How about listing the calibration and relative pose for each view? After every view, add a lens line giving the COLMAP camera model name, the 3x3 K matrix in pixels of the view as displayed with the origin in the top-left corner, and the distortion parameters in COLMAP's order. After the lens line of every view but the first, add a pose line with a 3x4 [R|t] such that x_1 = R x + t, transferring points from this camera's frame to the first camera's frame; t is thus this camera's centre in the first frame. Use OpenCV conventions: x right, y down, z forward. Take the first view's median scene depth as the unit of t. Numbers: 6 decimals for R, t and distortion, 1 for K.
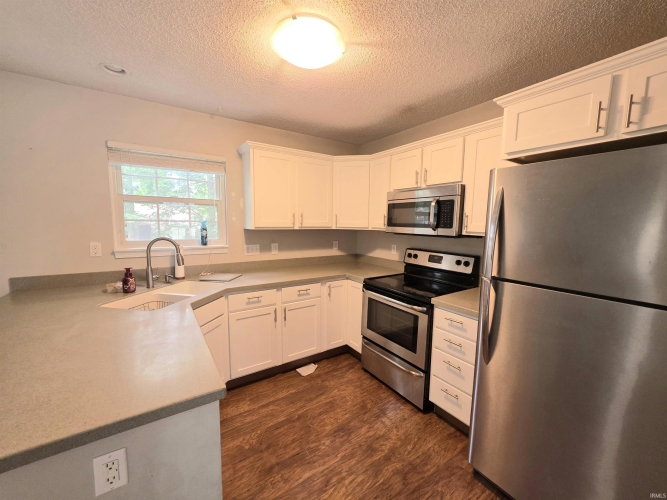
lens RADIAL K [[267.4, 0, 337.7], [0, 267.4, 251.3], [0, 0, 1]] dist [0.000039, 0.000441]
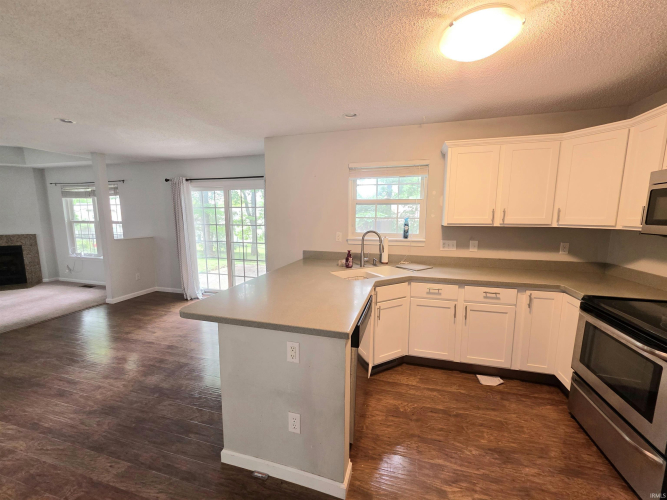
lens RADIAL K [[267.4, 0, 334.1], [0, 267.4, 252.4], [0, 0, 1]] dist [-0.000659, 0.000464]
pose [[0.643563, 0.092604, -0.759770, 0.213960], [-0.077591, 0.995433, 0.055604, -0.002489], [0.761450, 0.023167, 0.647809, -0.006048]]
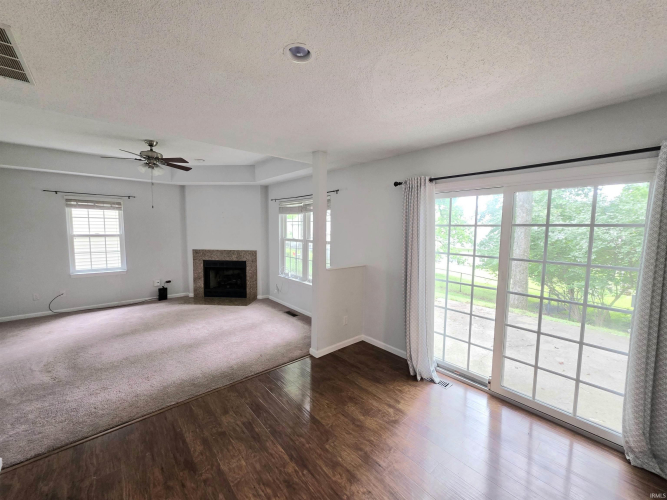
lens RADIAL K [[267.4, 0, 334.1], [0, 267.4, 252.4], [0, 0, 1]] dist [-0.000659, 0.000464]
pose [[0.119253, 0.078593, -0.989748, -0.853385], [-0.118723, 0.990838, 0.064375, -0.044611], [0.985740, 0.109829, 0.127491, -0.109357]]
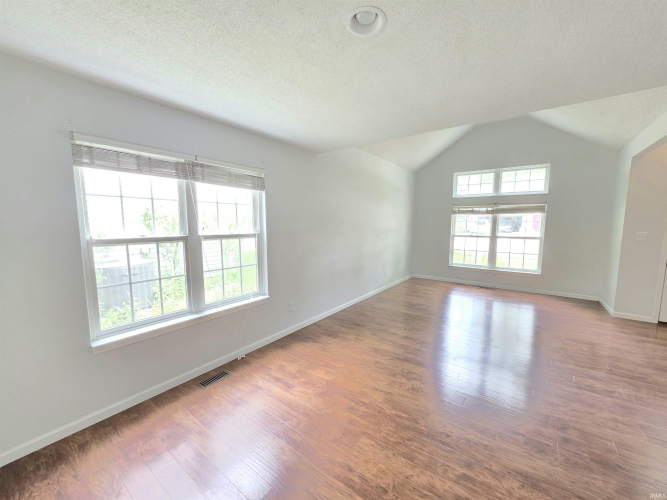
lens RADIAL K [[267.4, 0, 334.1], [0, 267.4, 252.4], [0, 0, 1]] dist [-0.000659, 0.000464]
pose [[0.942360, -0.049252, 0.330957, -2.700285], [0.050208, 0.998723, 0.005666, 0.104828], [-0.330813, 0.011277, 0.943629, -1.243898]]
